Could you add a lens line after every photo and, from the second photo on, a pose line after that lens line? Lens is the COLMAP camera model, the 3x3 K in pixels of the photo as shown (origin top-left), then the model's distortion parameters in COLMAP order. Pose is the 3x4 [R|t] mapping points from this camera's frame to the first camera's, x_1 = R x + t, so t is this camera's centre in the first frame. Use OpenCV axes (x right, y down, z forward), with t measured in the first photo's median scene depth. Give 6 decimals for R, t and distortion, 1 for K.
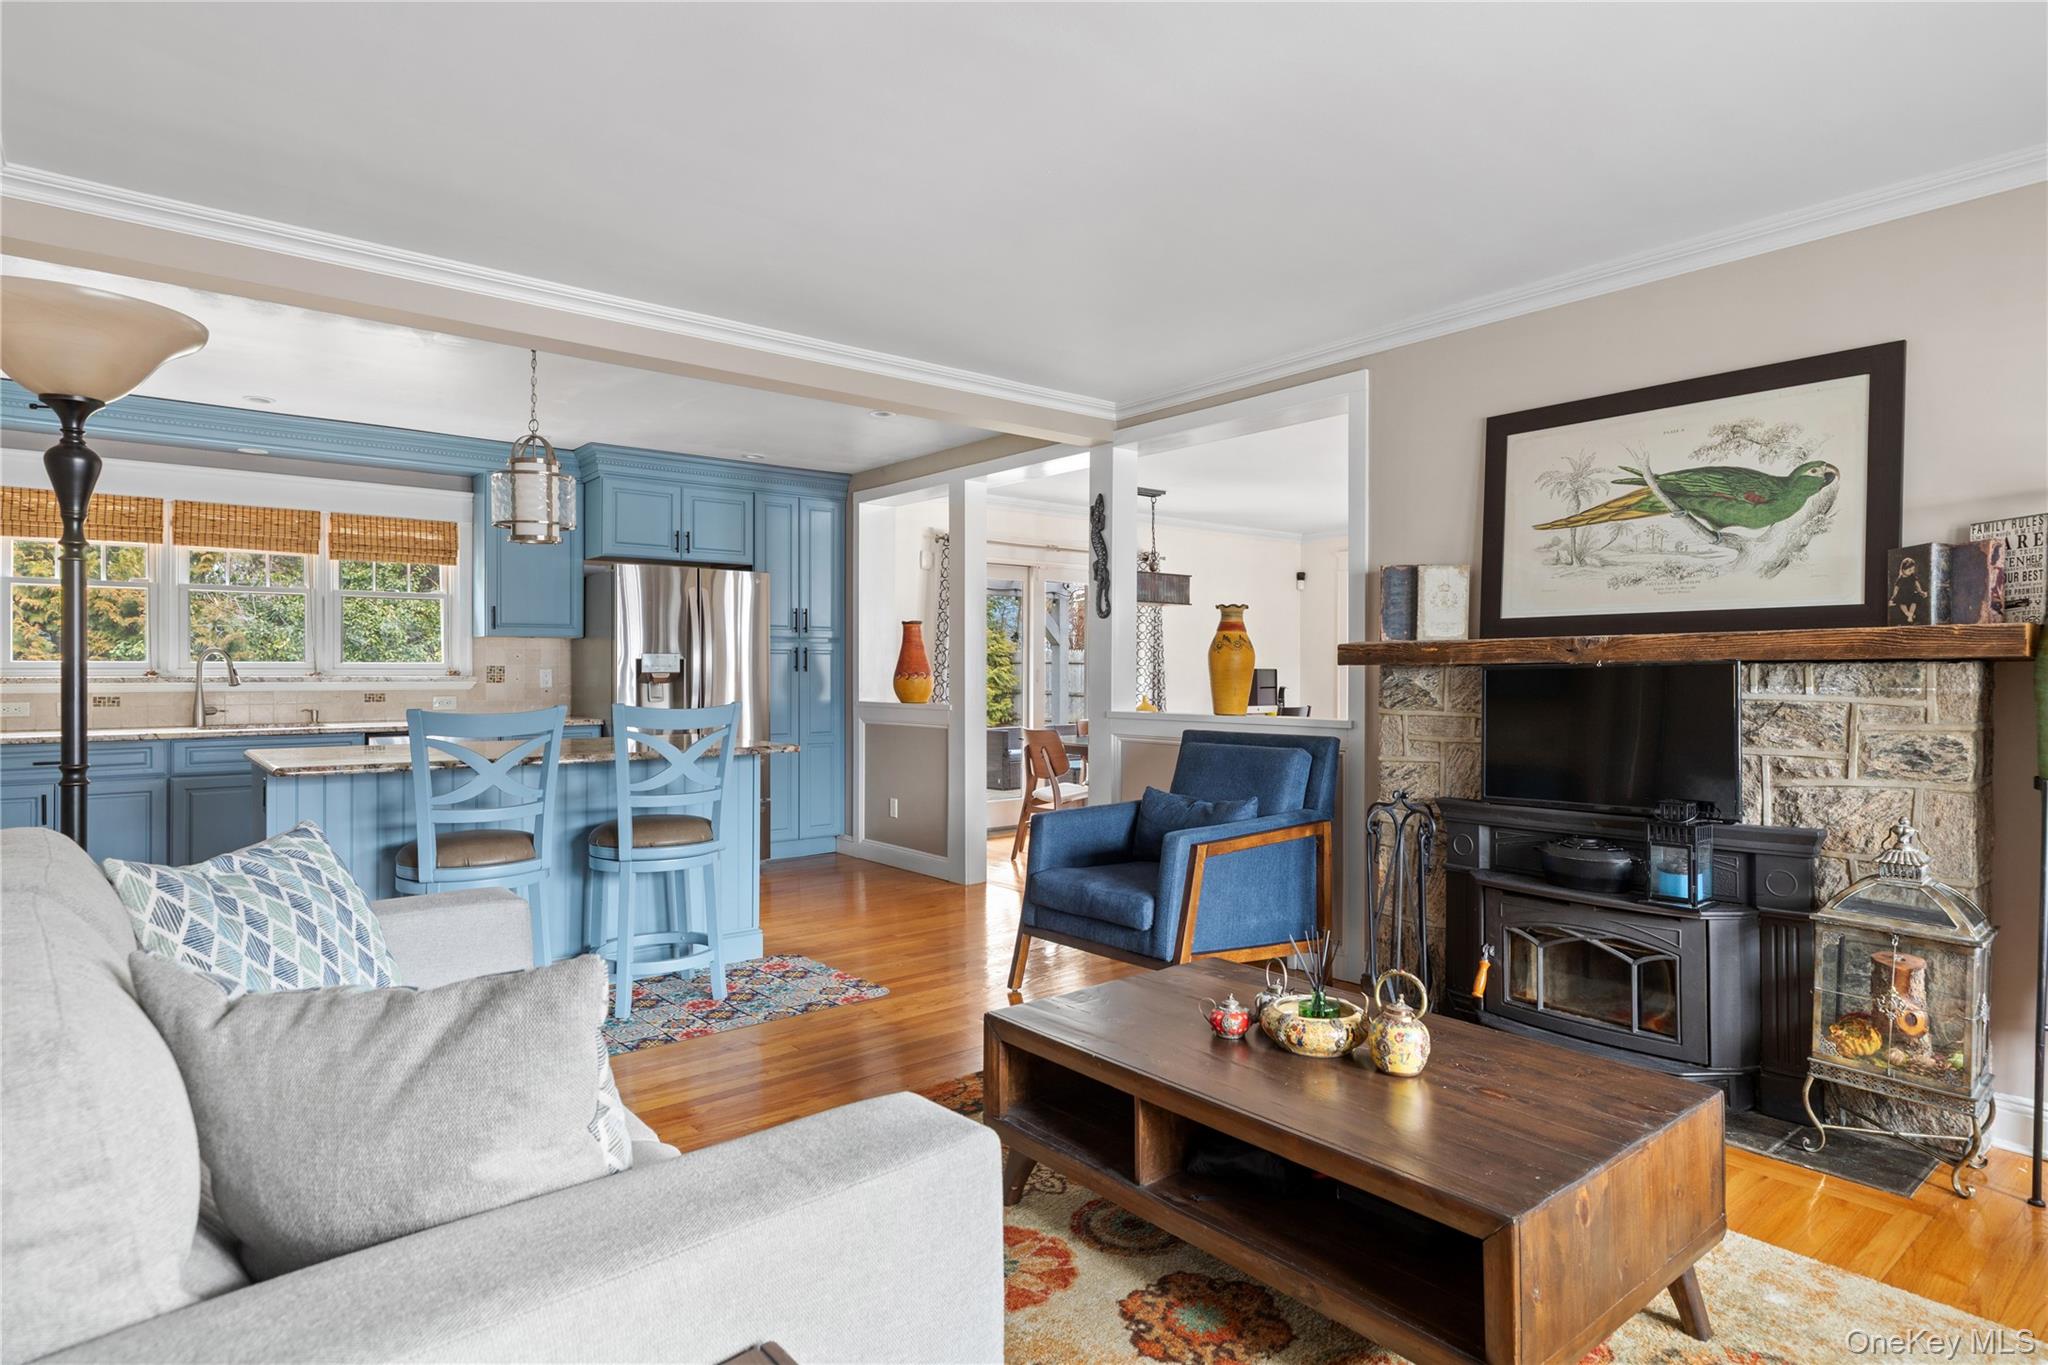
lens RADIAL K [[1121.5, 0, 1024.0], [0, 1121.5, 682.5], [0, 0, 1]] dist [0.001749, 0.000067]
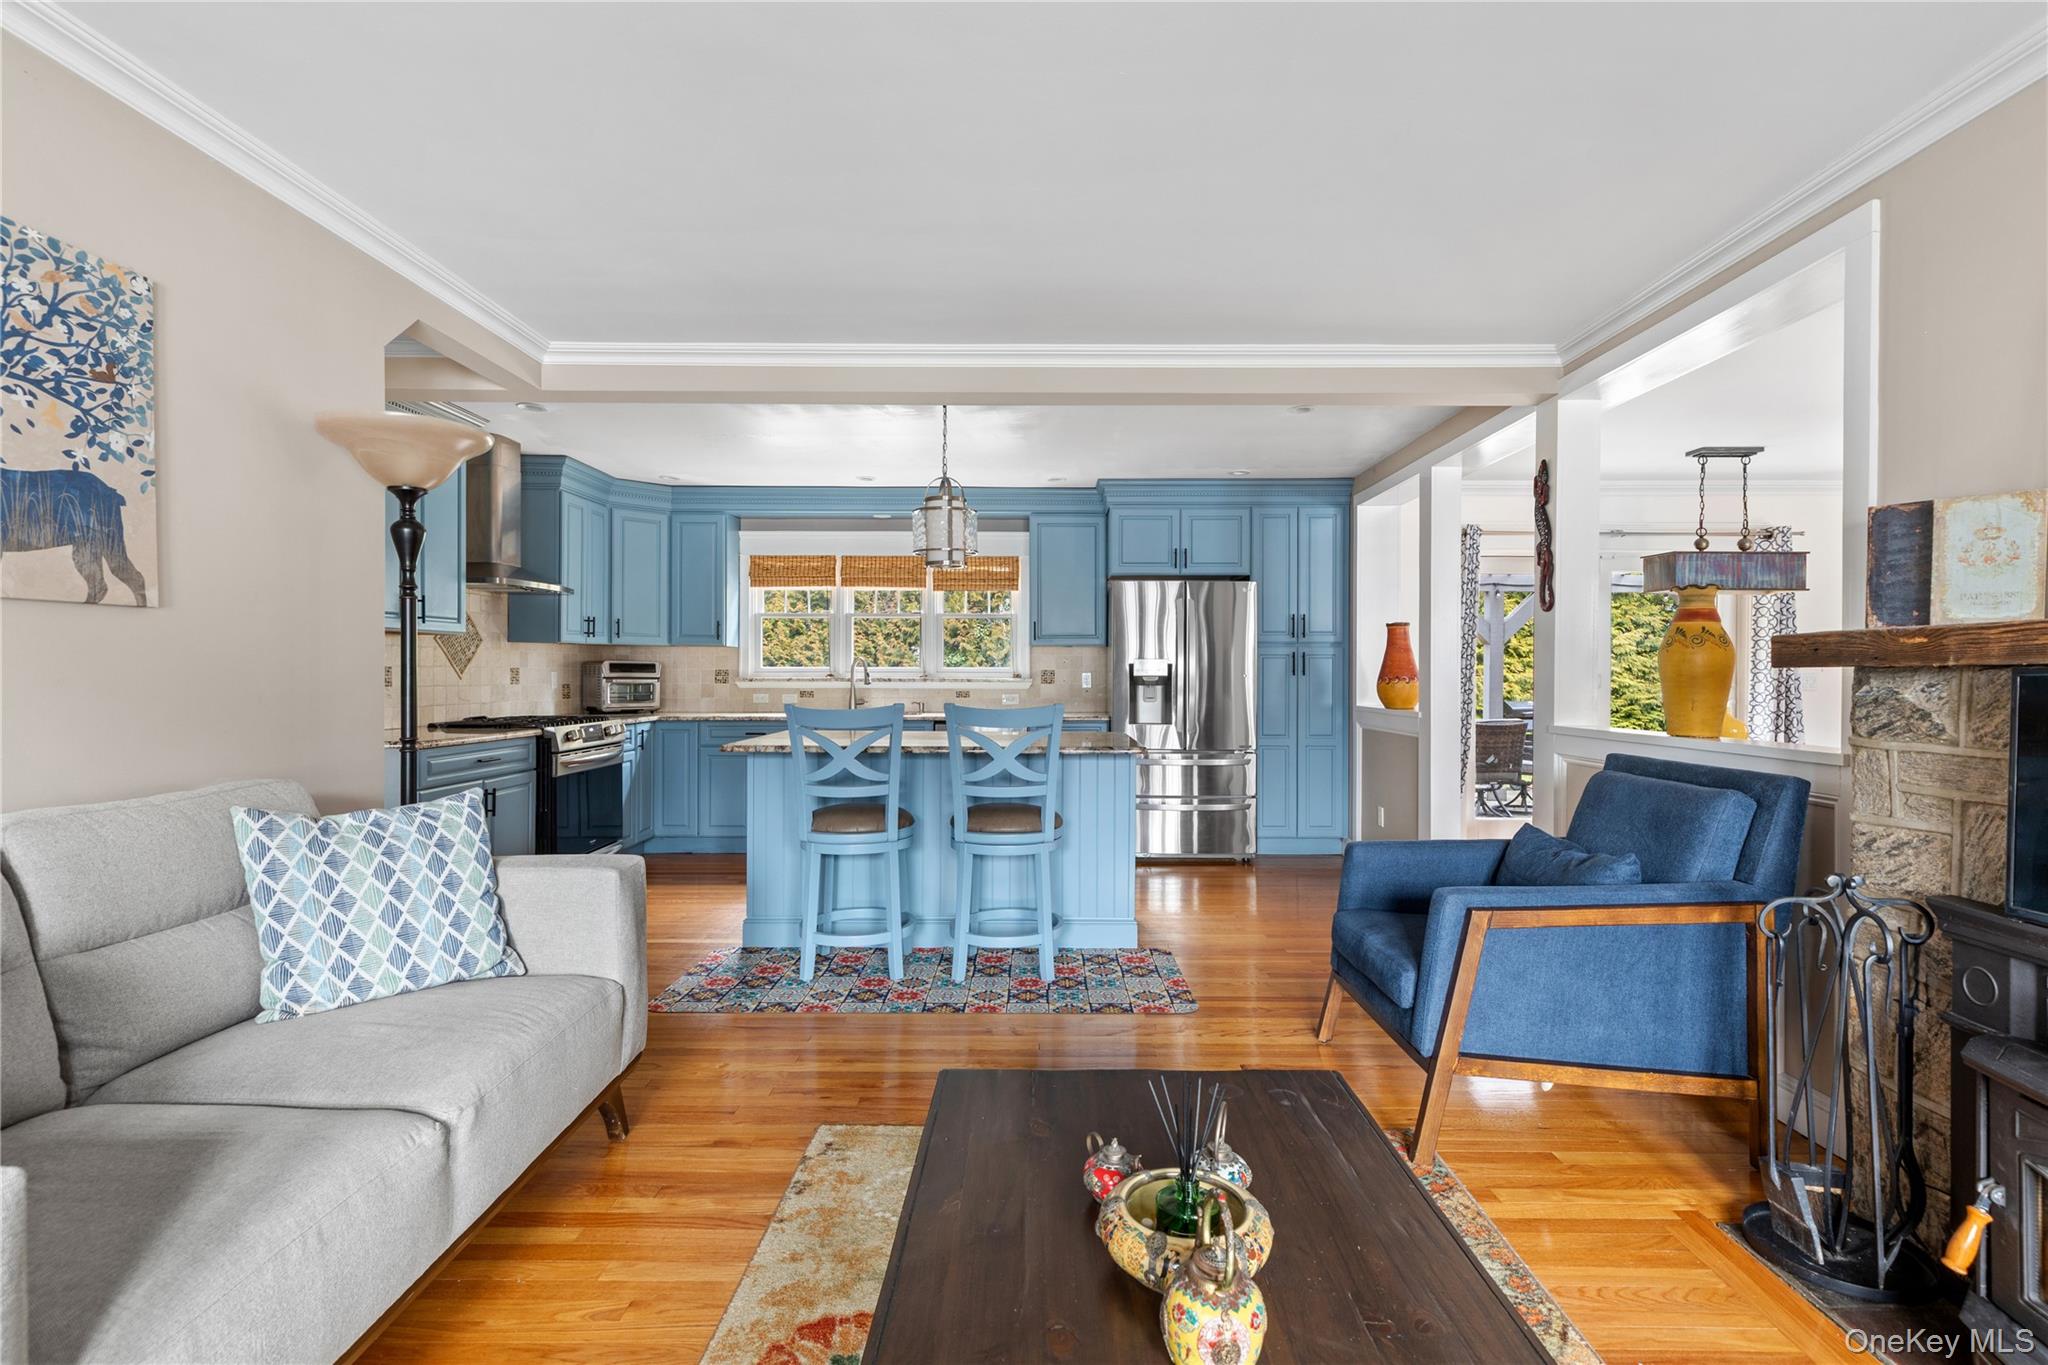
lens RADIAL K [[952.5, 0, 1024.0], [0, 952.5, 682.5], [0, 0, 1]] dist [0.002220, 0.000007]
pose [[0.765788, 0.007596, -0.643049, 0.278235], [-0.008967, 0.999959, 0.001134, -0.003269], [0.643031, 0.004898, 0.765824, 0.272414]]
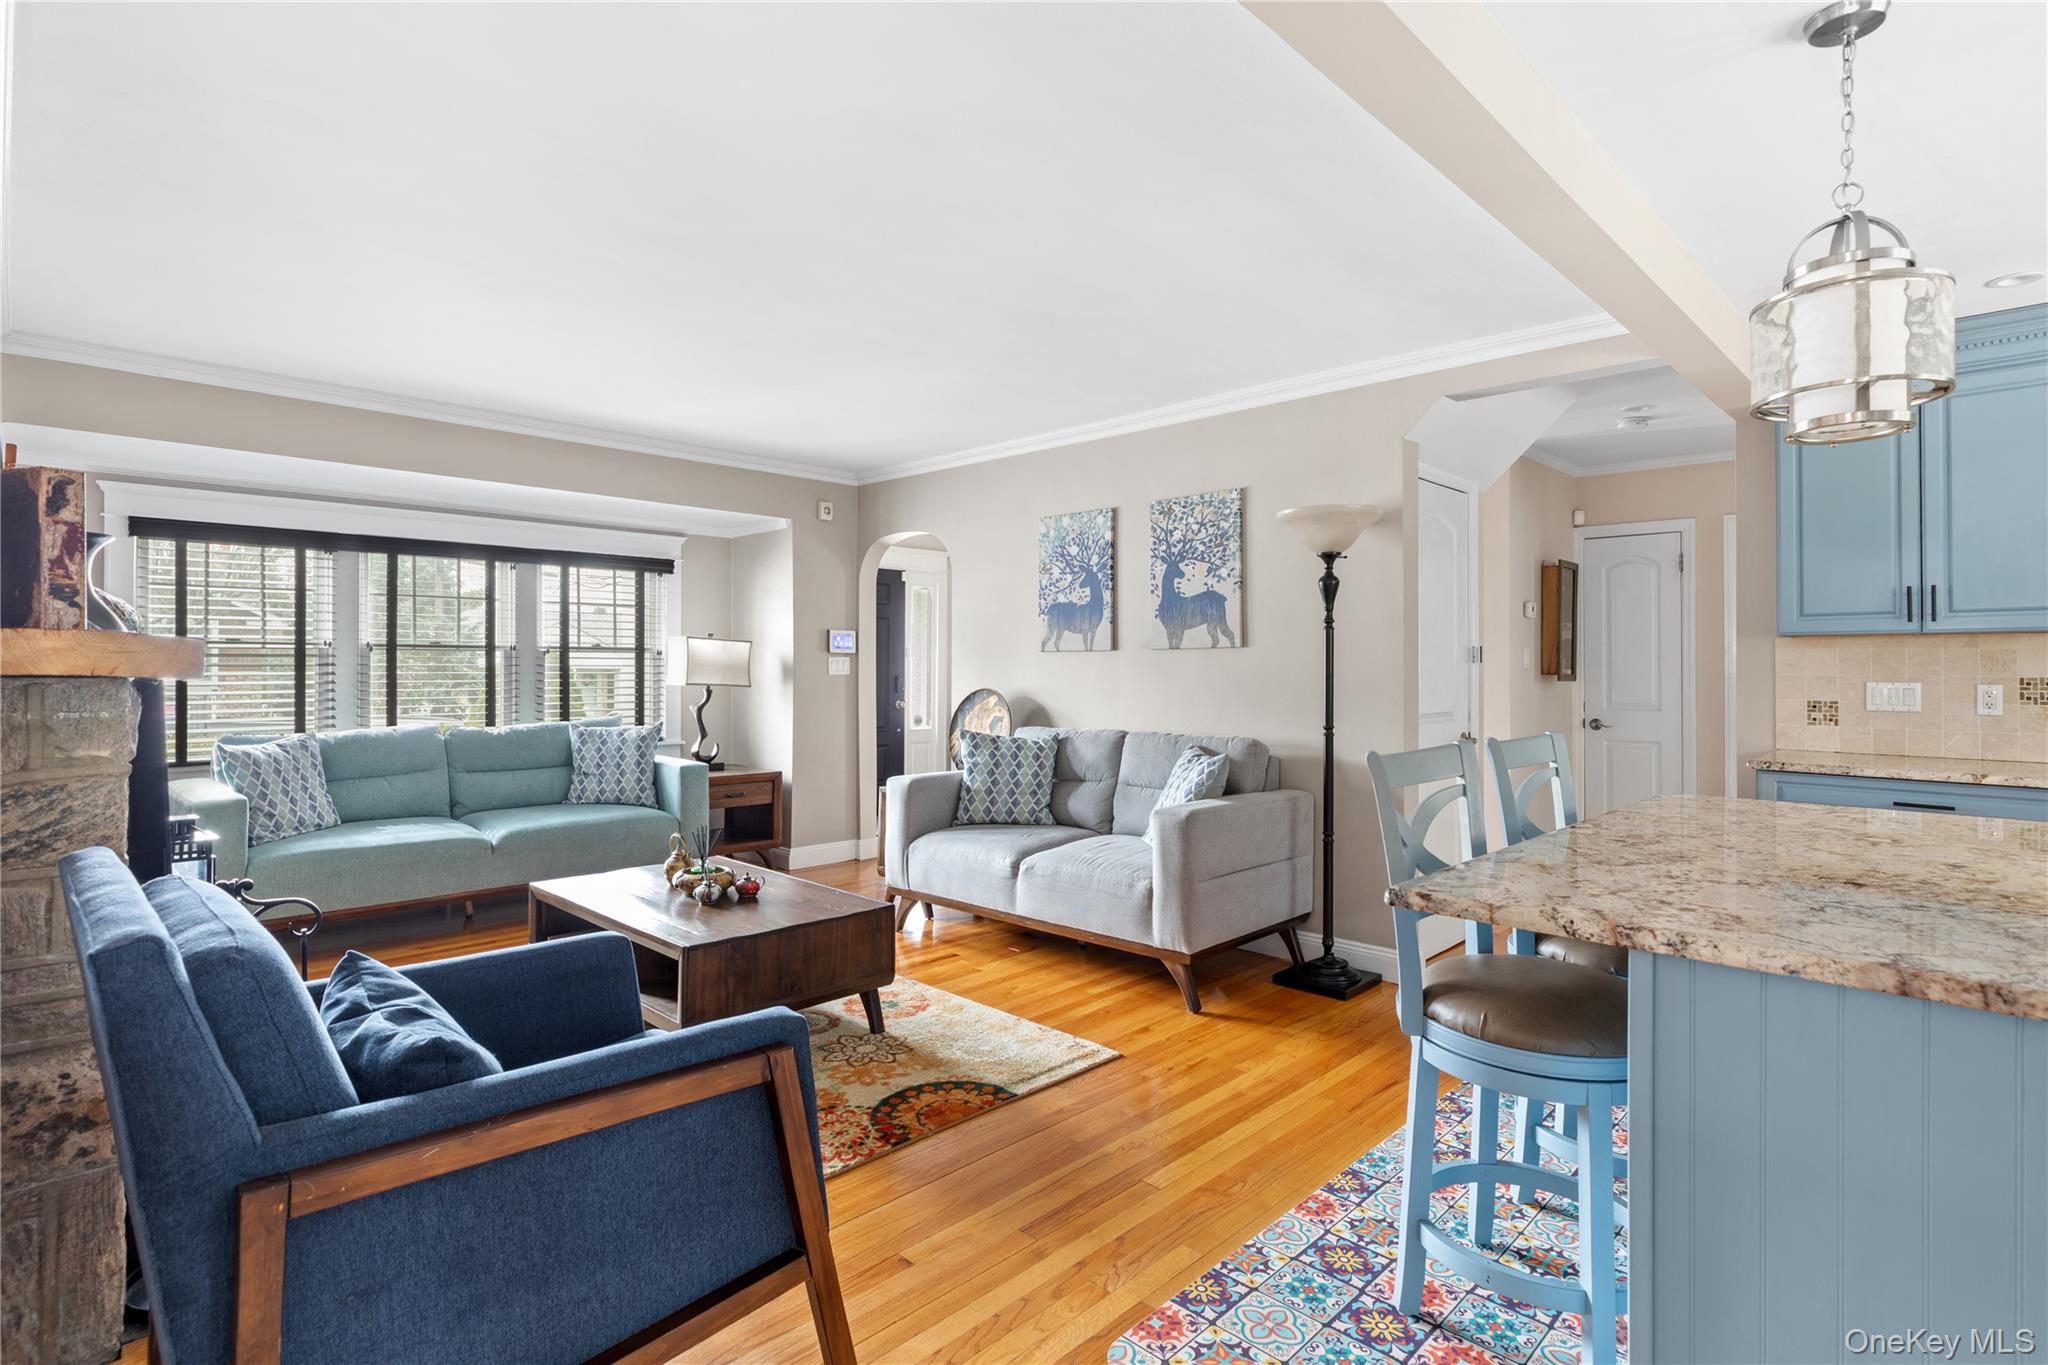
lens RADIAL K [[1012.0, 0, 1027.7], [0, 1012.0, 663.7], [0, 0, 1]] dist [0.004875, 0.000457]
pose [[-0.993847, -0.004815, -0.110659, -0.035768], [-0.005438, 0.999971, 0.005330, -0.024213], [0.110630, 0.005899, -0.993844, 1.377258]]
